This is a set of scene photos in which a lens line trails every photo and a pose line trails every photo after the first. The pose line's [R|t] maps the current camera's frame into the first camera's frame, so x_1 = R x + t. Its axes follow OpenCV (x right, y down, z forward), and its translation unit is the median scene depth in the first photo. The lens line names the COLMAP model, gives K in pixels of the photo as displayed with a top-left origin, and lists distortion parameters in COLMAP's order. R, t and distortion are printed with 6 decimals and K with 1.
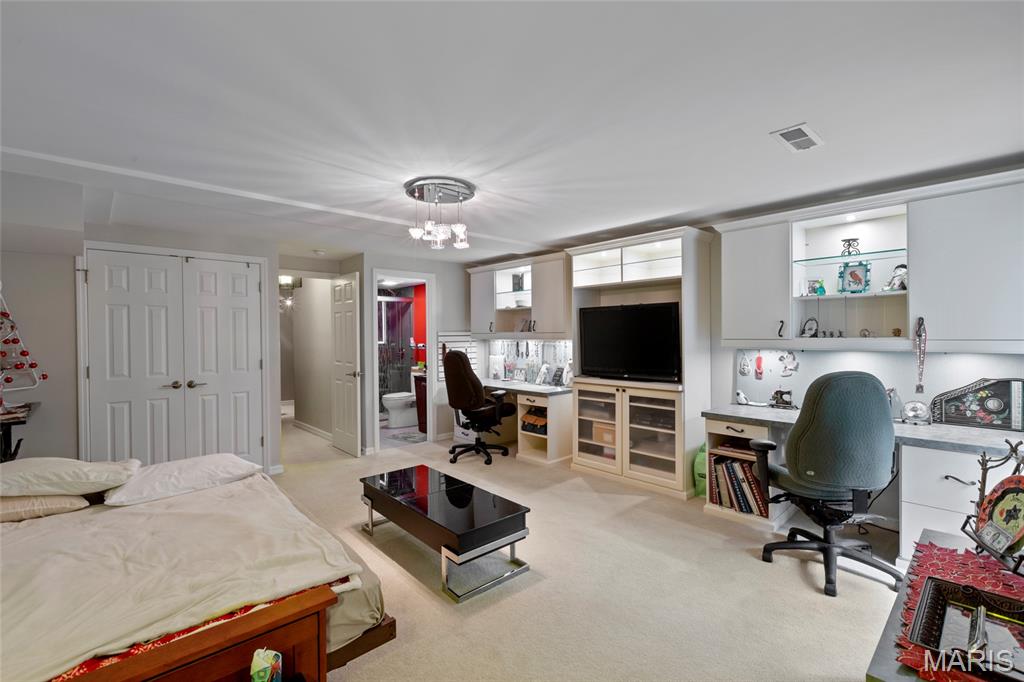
lens RADIAL K [[456.2, 0, 512.3], [0, 456.2, 340.5], [0, 0, 1]] dist [0.003947, -0.000048]
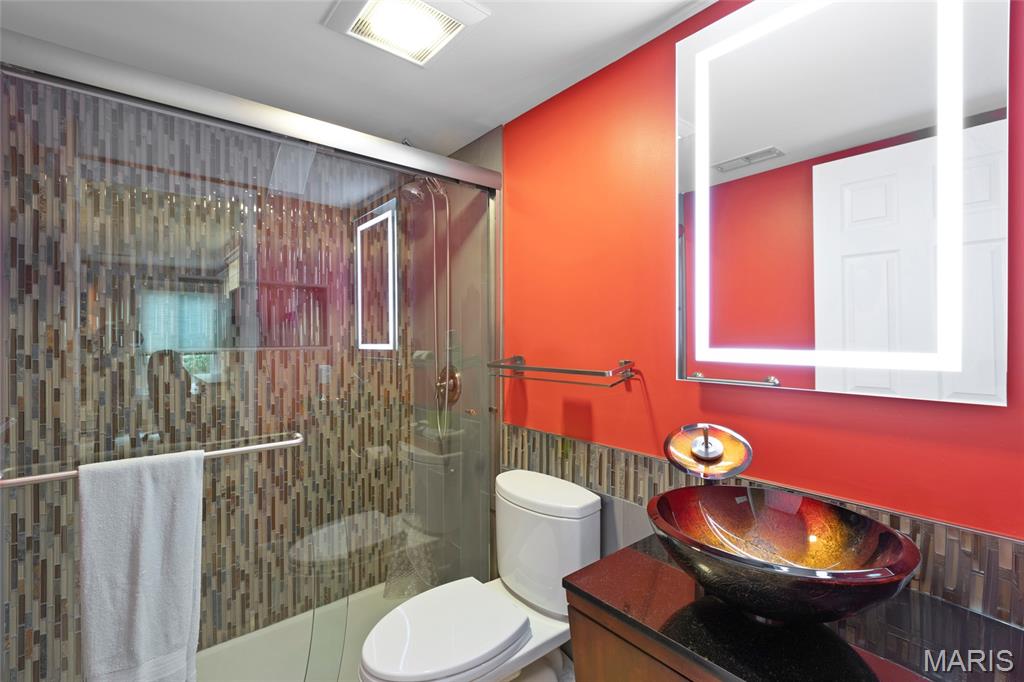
lens RADIAL K [[456.2, 0, 511.7], [0, 456.2, 339.3], [0, 0, 1]] dist [0.003947, -0.000048]
pose [[0.998707, 0.011184, -0.049582, -0.190530], [-0.011596, 0.999901, -0.008020, 0.000784], [0.049487, 0.008584, 0.998738, 0.719433]]
